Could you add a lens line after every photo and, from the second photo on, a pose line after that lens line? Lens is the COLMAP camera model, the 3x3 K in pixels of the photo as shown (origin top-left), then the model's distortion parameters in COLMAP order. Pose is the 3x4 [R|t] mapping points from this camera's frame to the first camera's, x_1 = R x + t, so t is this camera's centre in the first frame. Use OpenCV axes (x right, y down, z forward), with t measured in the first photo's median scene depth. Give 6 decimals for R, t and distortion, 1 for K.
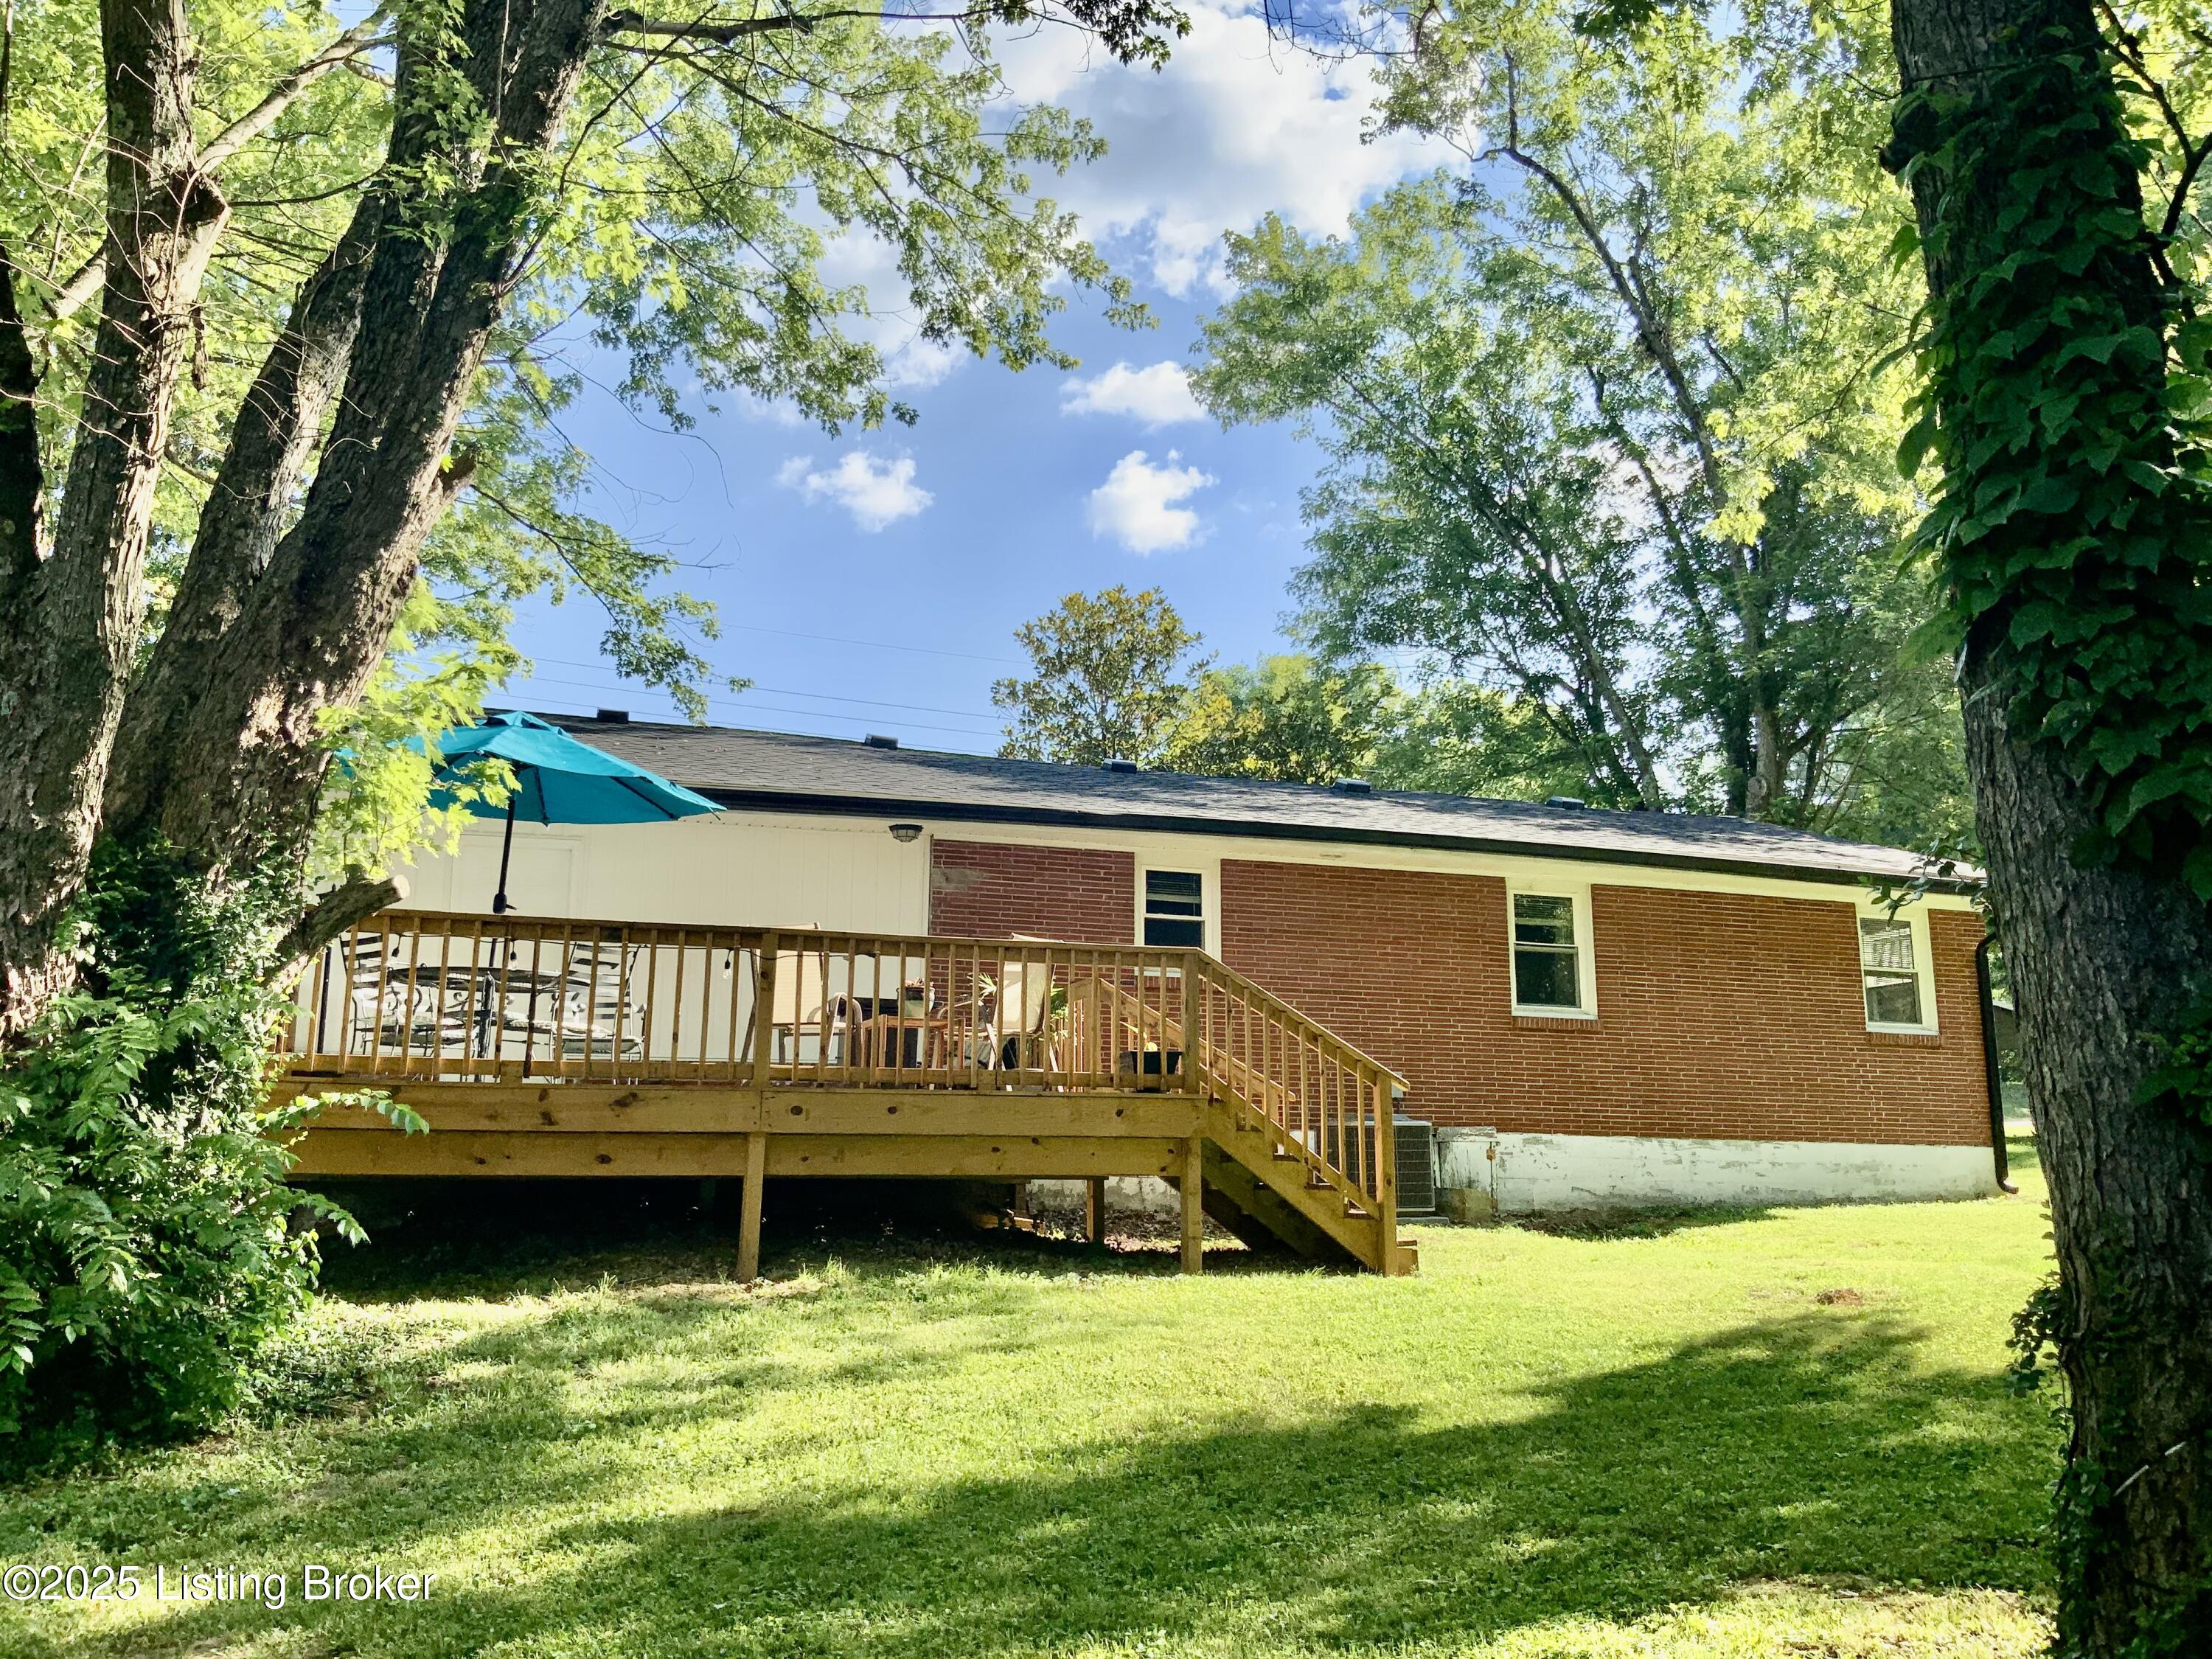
lens RADIAL K [[1844.6, 0, 1106.3], [0, 1844.6, 822.4], [0, 0, 1]] dist [0.120786, -0.272698]
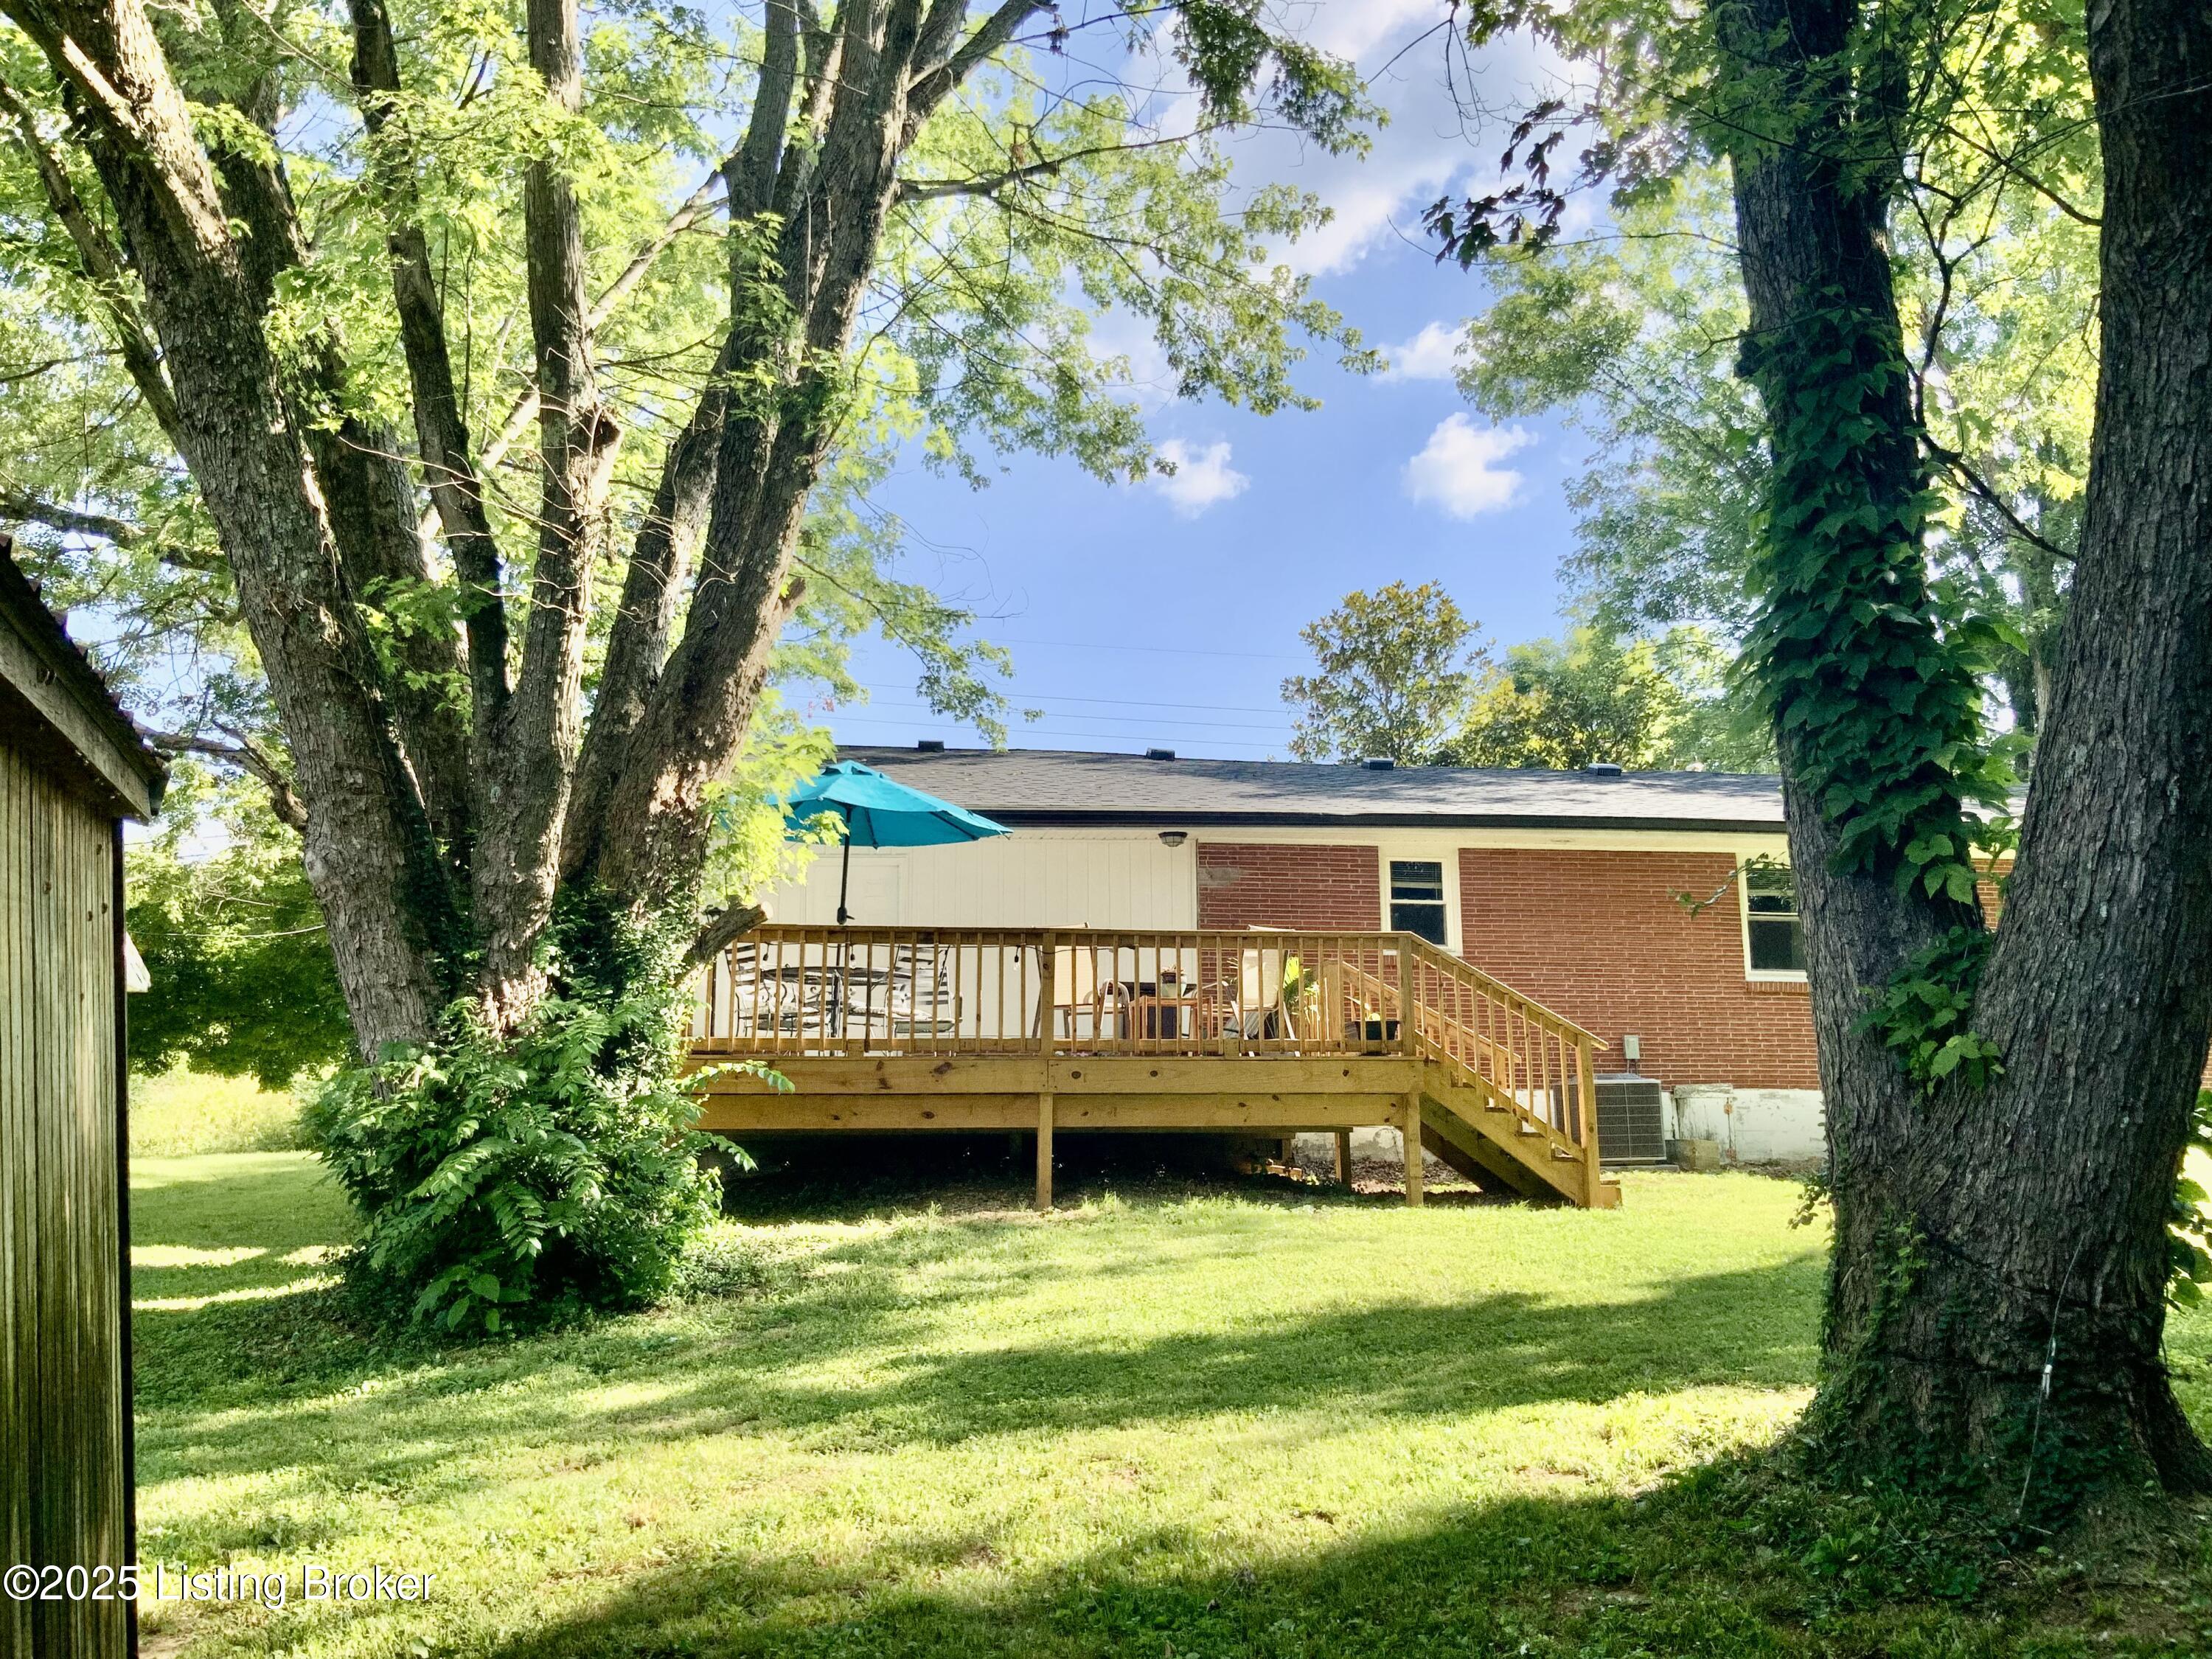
lens RADIAL K [[1826.7, 0, 1106.0], [0, 1826.7, 829.5], [0, 0, 1]] dist [0.124262, -0.255284]
pose [[0.983286, -0.044020, -0.176663, 0.075392], [0.046549, 0.998864, 0.010195, -0.019720], [0.176014, -0.018248, 0.984219, -0.196599]]
